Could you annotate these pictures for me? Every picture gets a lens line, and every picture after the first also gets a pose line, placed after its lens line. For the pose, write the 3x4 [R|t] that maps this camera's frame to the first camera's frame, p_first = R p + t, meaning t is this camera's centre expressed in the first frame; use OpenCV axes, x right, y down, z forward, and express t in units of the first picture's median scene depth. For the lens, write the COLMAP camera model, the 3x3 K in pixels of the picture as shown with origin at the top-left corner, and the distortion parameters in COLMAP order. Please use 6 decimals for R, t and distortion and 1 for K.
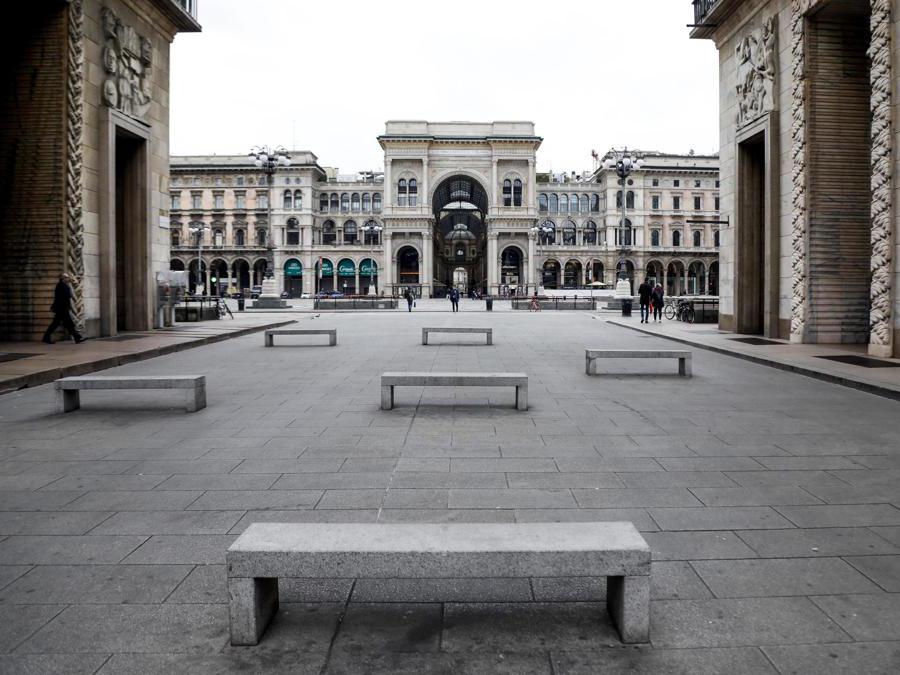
lens RADIAL K [[693.8, 0, 451.1], [0, 693.8, 332.3], [0, 0, 1]] dist [-0.087314, 0.015123]
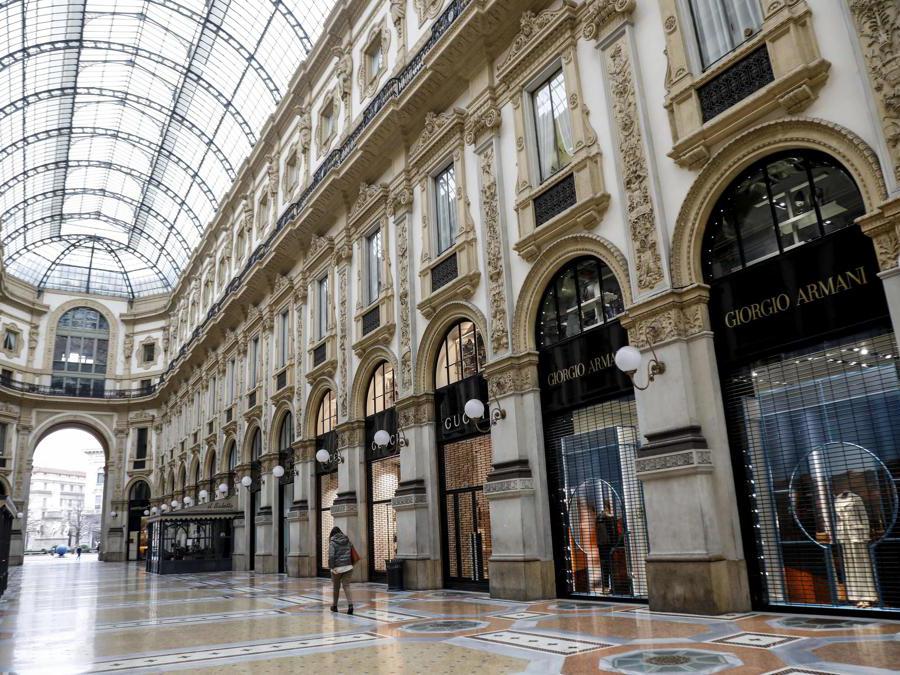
lens RADIAL K [[693.8, 0, 451.3], [0, 693.8, 334.9], [0, 0, 1]] dist [-0.087314, 0.015123]
pose [[0.841169, 0.107430, 0.529994, -0.001476], [0.081723, 0.943559, -0.320964, -0.044785], [-0.534561, 0.313298, 0.784913, 0.777500]]
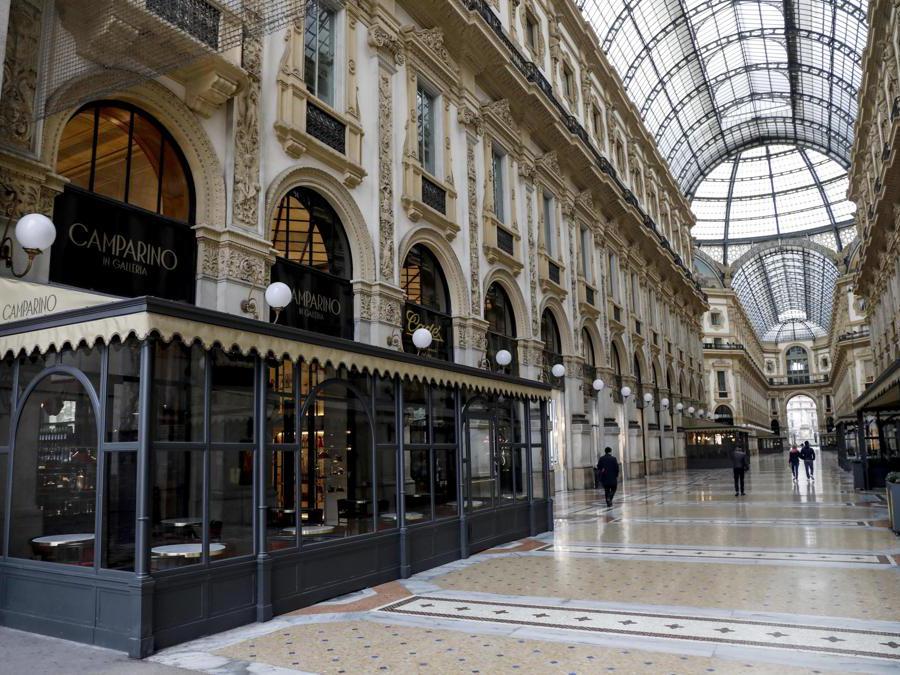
lens RADIAL K [[693.8, 0, 449.6], [0, 693.8, 338.1], [0, 0, 1]] dist [-0.087314, 0.015123]
pose [[0.890391, -0.089214, -0.446368, 0.010233], [-0.008581, 0.977142, -0.212415, -0.025941], [0.455115, 0.192962, 0.869273, 0.441536]]
